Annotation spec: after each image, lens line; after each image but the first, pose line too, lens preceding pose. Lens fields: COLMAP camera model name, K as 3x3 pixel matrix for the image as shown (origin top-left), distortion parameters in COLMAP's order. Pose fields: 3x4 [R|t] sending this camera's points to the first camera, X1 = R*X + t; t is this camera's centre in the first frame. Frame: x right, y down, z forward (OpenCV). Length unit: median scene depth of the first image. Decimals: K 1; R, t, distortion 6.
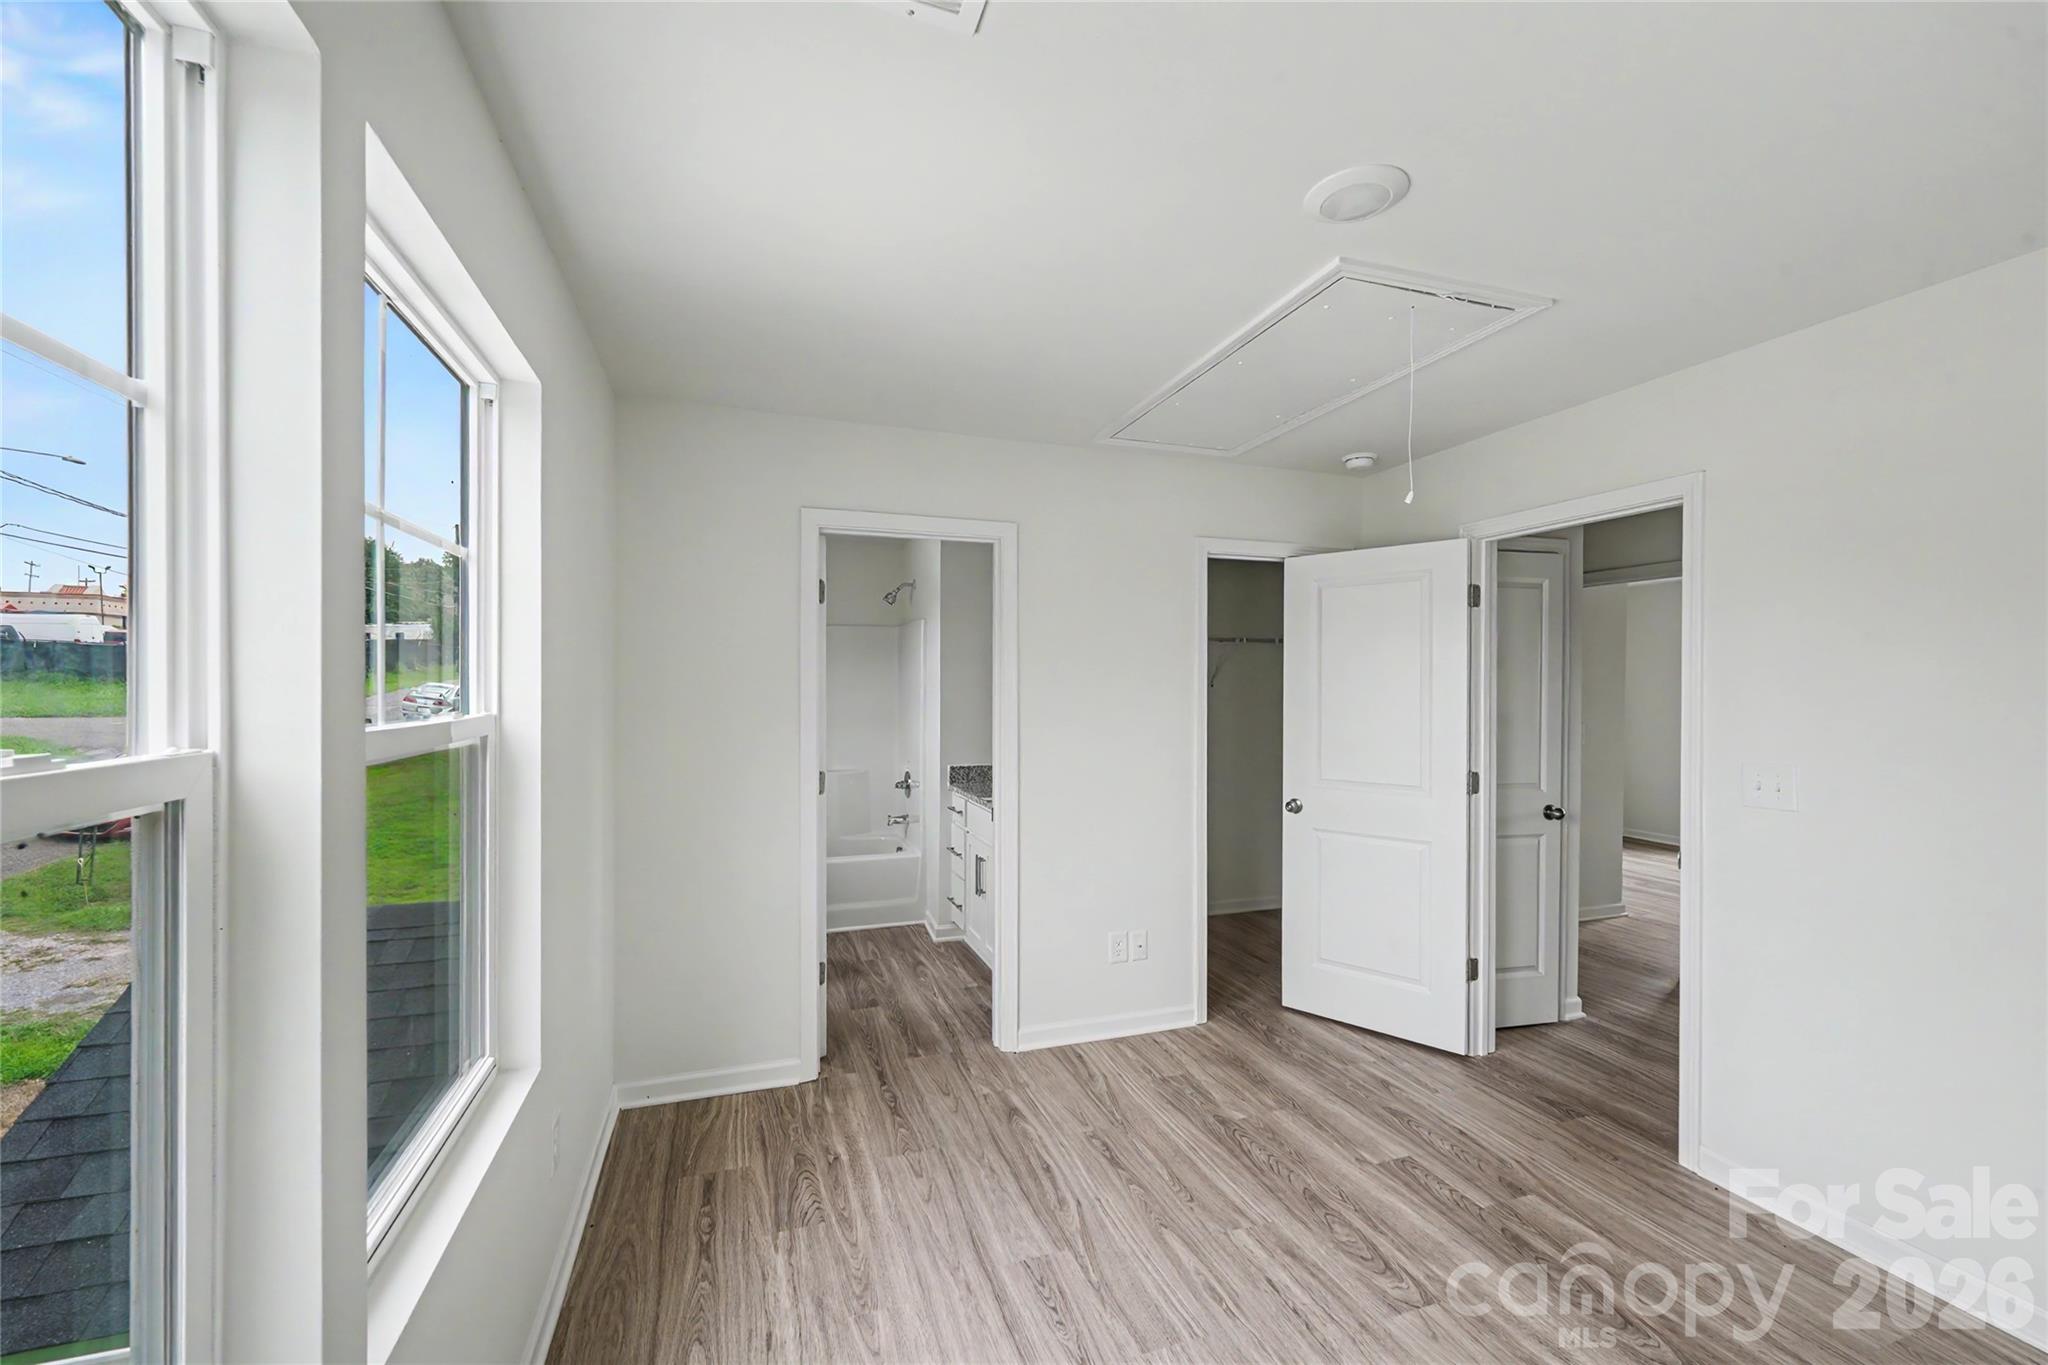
lens RADIAL K [[850.9, 0, 1022.1], [0, 850.9, 687.9], [0, 0, 1]] dist [-0.000044, -0.000001]
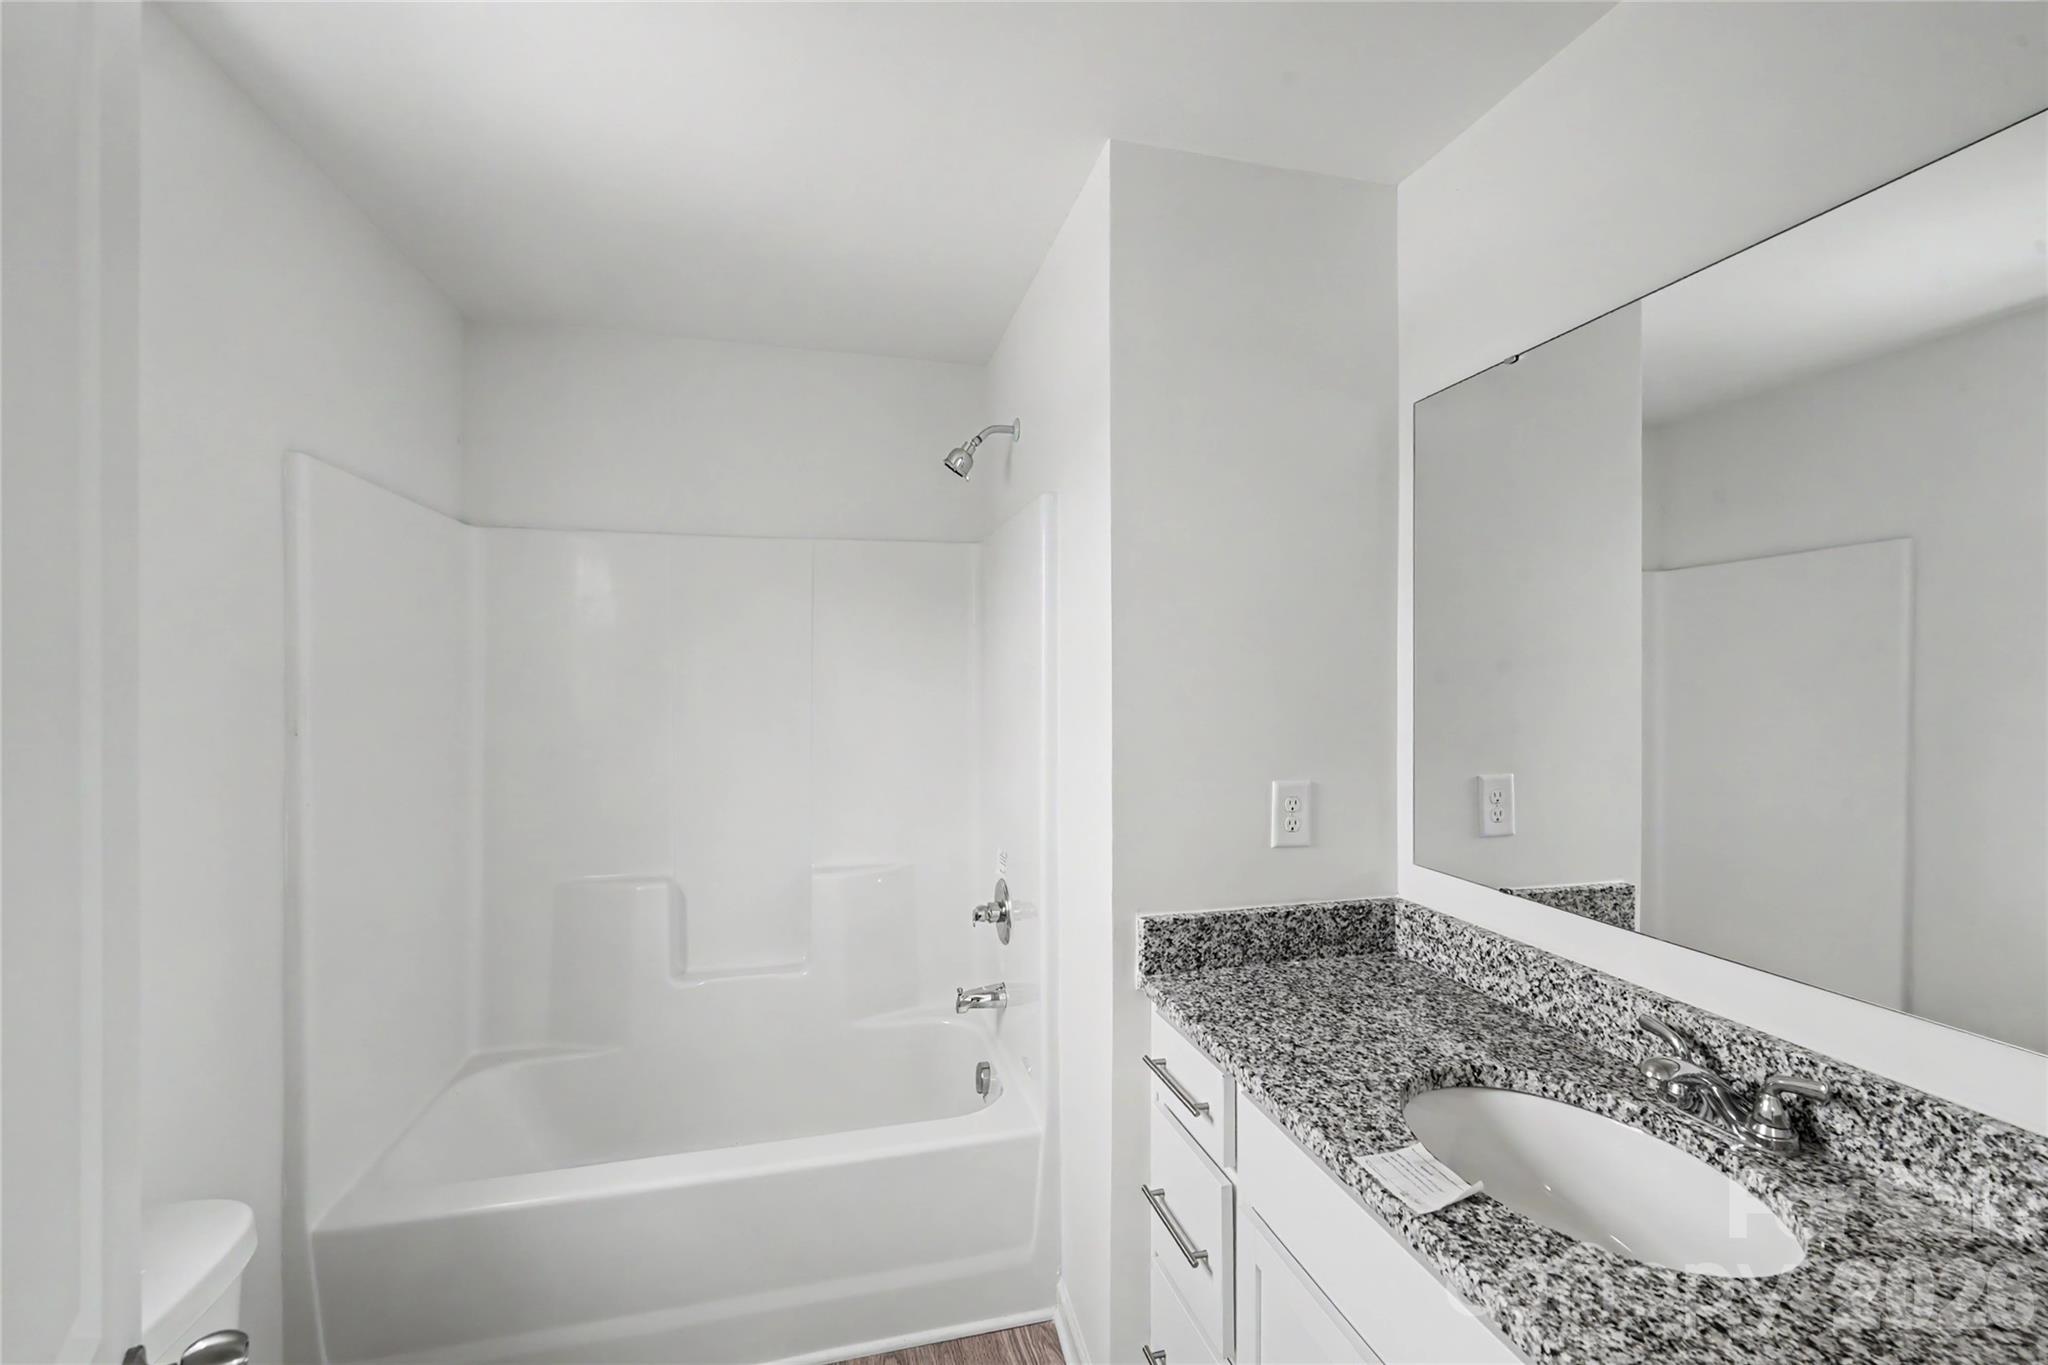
lens RADIAL K [[850.9, 0, 1026.3], [0, 850.9, 679.9], [0, 0, 1]] dist [-0.000044, -0.000001]
pose [[0.996171, -0.005161, -0.087277, -0.088046], [0.005673, 0.999968, 0.005618, 0.000944], [0.087245, -0.006092, 0.996168, 0.599815]]
